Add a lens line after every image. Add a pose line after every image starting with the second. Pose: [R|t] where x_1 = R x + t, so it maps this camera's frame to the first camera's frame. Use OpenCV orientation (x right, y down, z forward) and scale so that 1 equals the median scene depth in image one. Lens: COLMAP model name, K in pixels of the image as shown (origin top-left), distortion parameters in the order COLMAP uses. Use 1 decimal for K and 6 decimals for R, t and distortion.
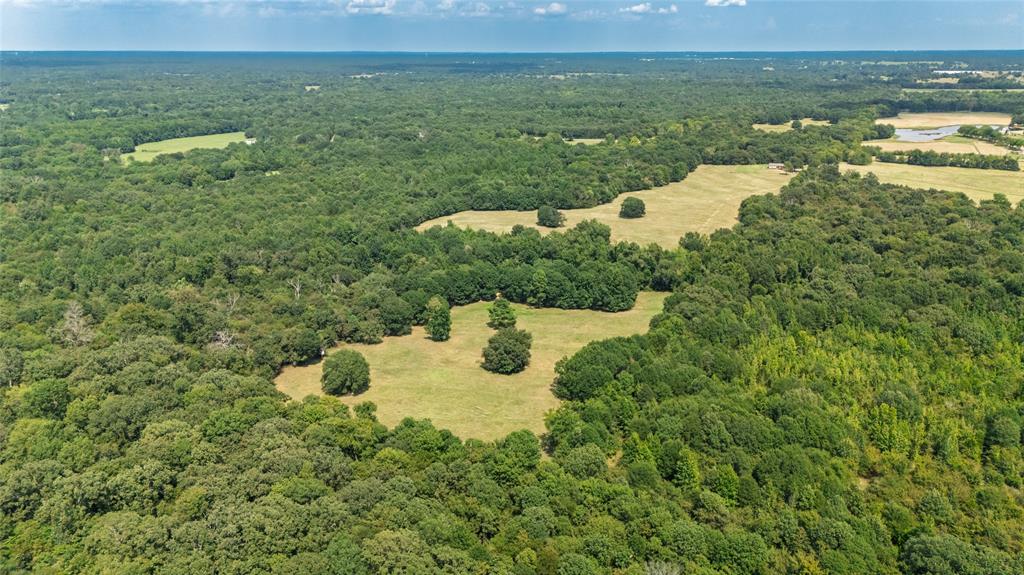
lens RADIAL K [[757.4, 0, 512.0], [0, 757.4, 287.5], [0, 0, 1]] dist [0.074291, -0.075535]
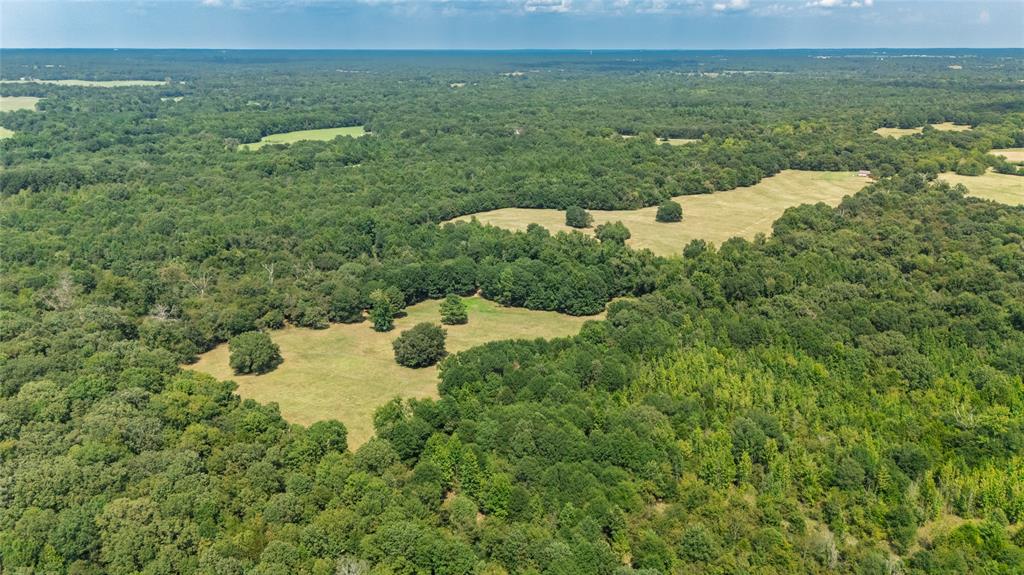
lens RADIAL K [[757.4, 0, 512.0], [0, 757.4, 287.5], [0, 0, 1]] dist [0.074291, -0.075535]
pose [[0.978224, 0.063369, -0.197644, 0.112183], [-0.062807, 0.997984, 0.009120, -0.003664], [0.197823, 0.003492, 0.980231, 0.010767]]
